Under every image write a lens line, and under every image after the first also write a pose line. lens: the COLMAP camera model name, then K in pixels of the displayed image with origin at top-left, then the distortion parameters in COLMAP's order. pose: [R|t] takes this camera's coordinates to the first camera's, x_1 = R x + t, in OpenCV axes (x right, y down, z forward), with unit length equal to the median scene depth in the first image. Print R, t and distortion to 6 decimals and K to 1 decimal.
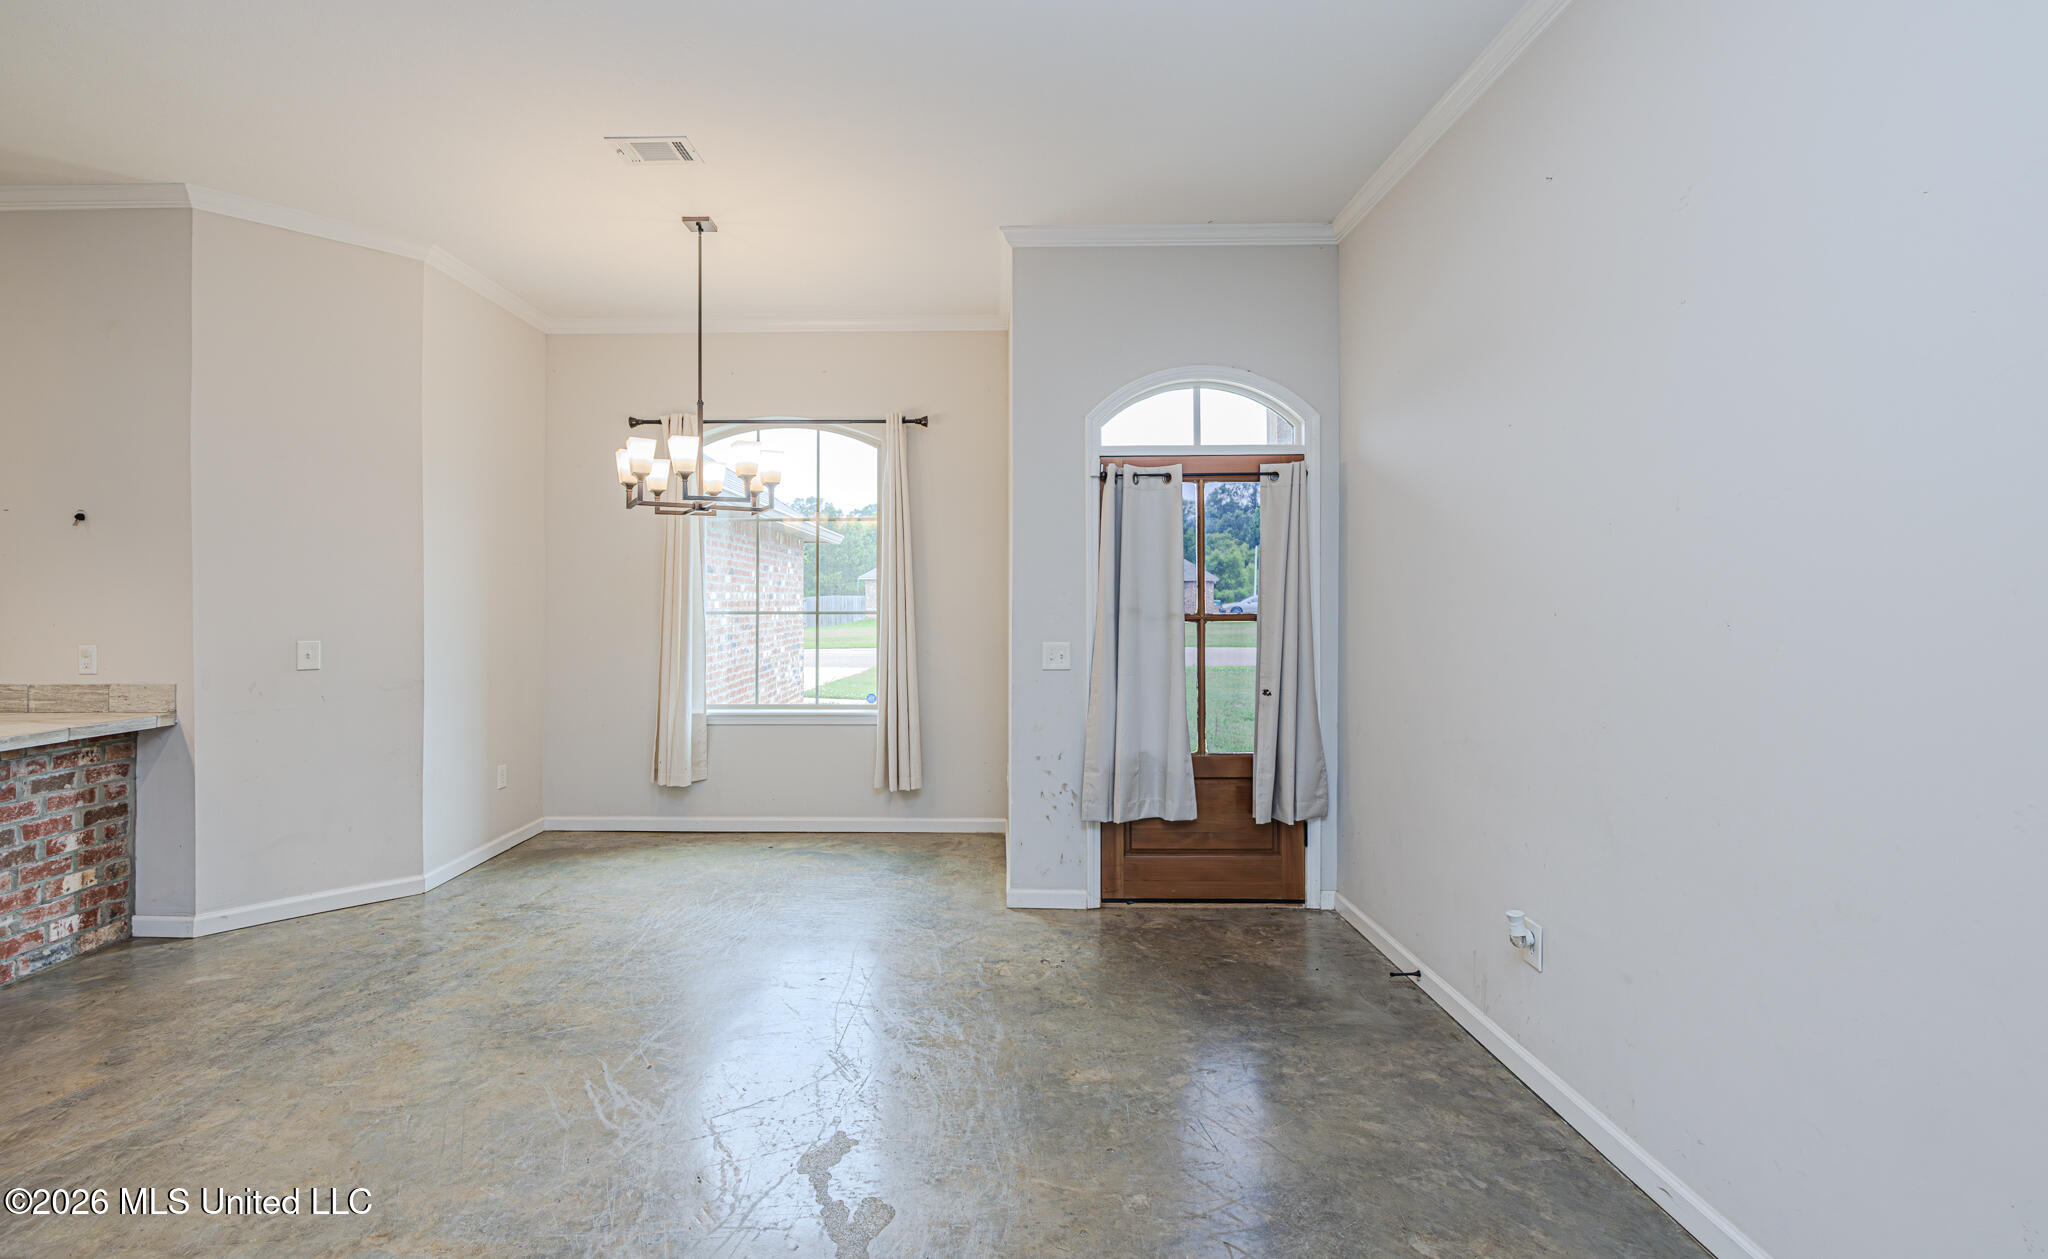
lens RADIAL K [[875.6, 0, 1022.4], [0, 875.6, 598.4], [0, 0, 1]] dist [-0.000749, 0.000886]
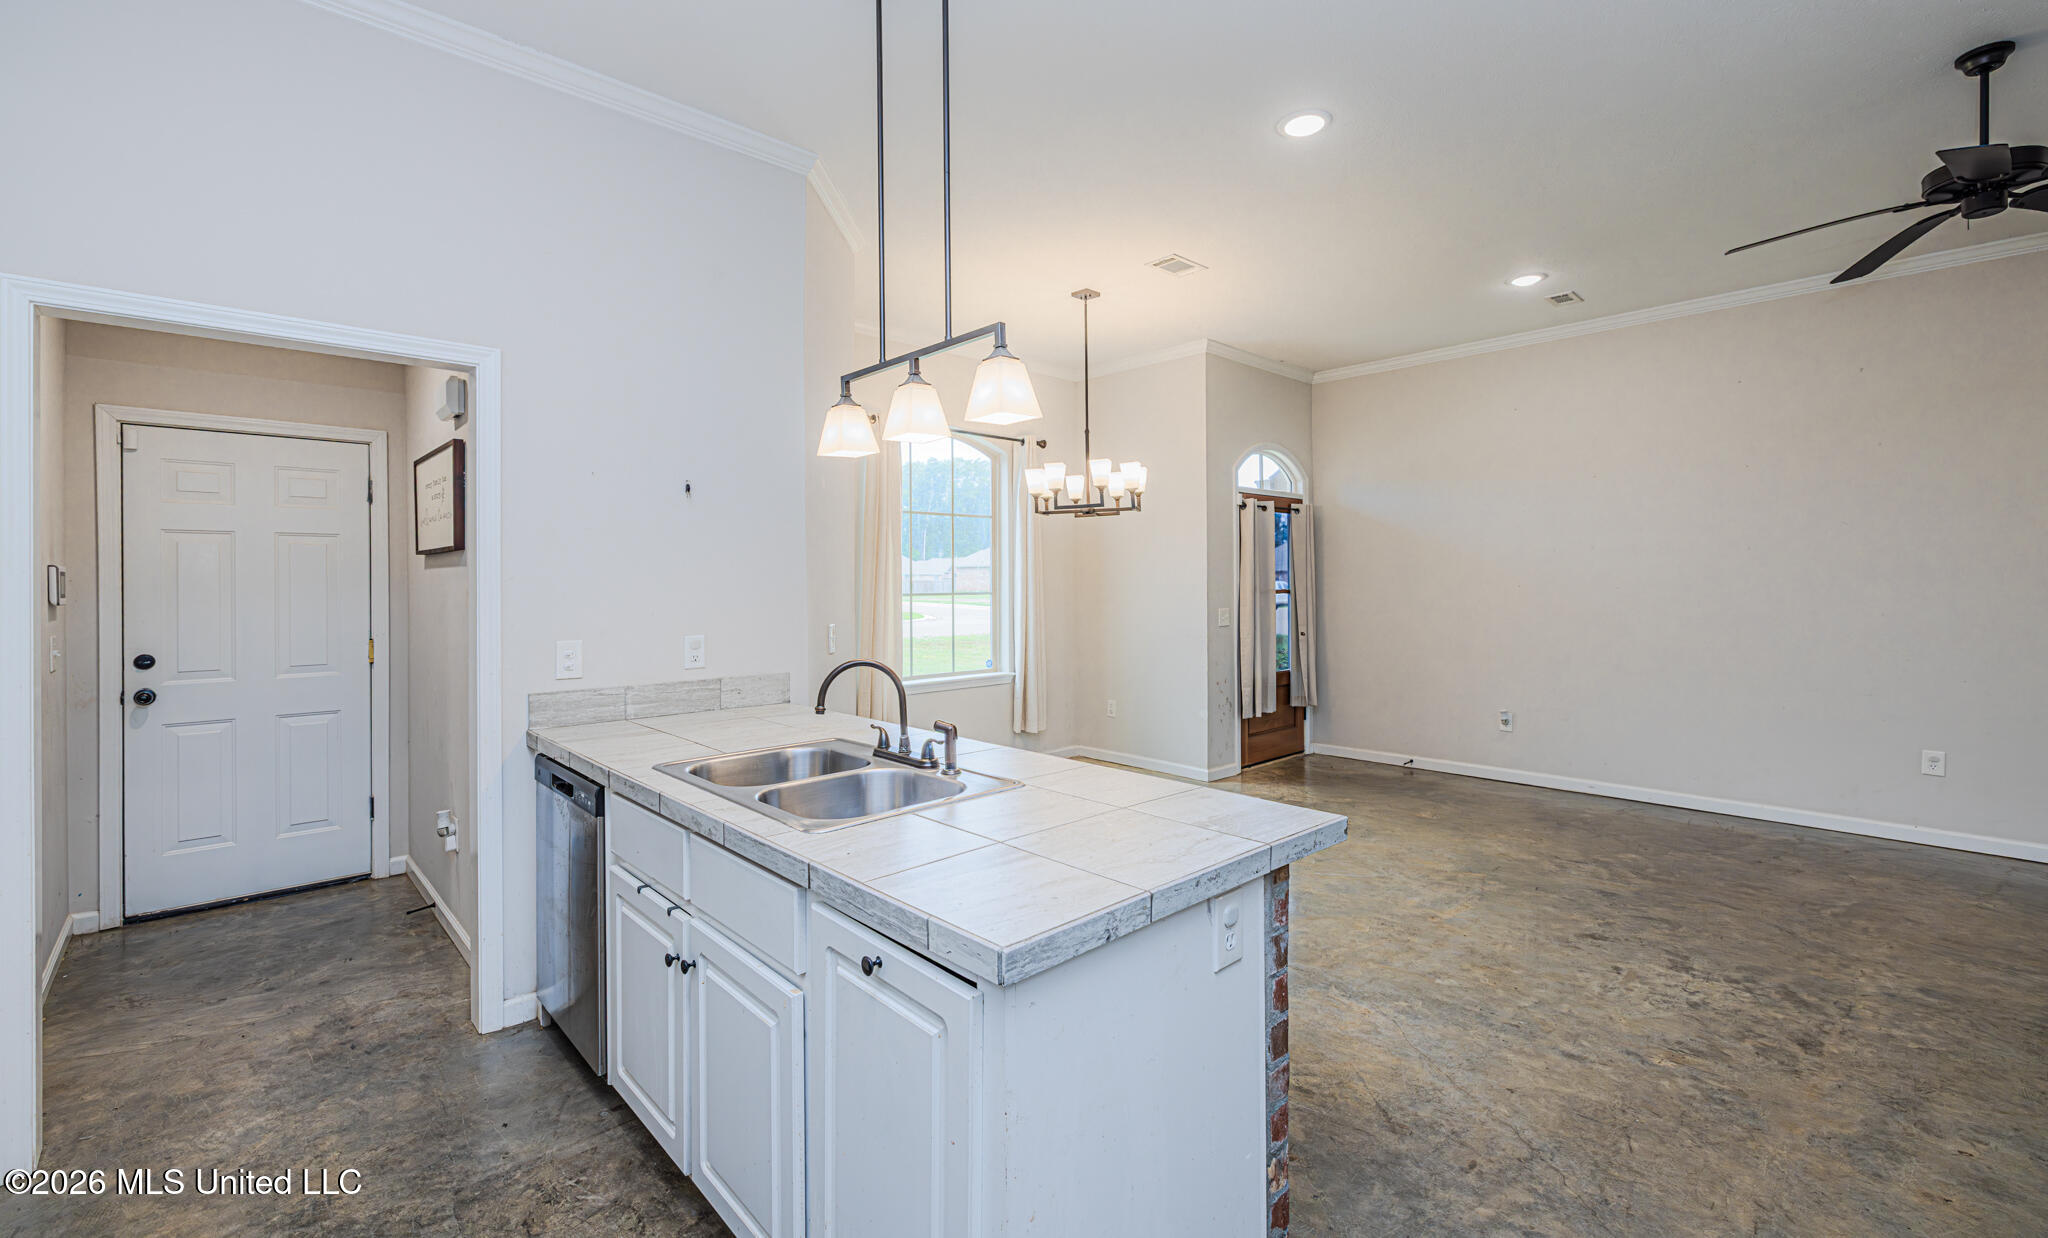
lens RADIAL K [[866.6, 0, 1032.2], [0, 866.6, 583.4], [0, 0, 1]] dist [0.000122, -0.000546]
pose [[0.712066, -0.003472, 0.702104, -1.327420], [0.002955, 0.999994, 0.001949, 0.000661], [-0.702106, 0.000687, 0.712072, 0.135307]]
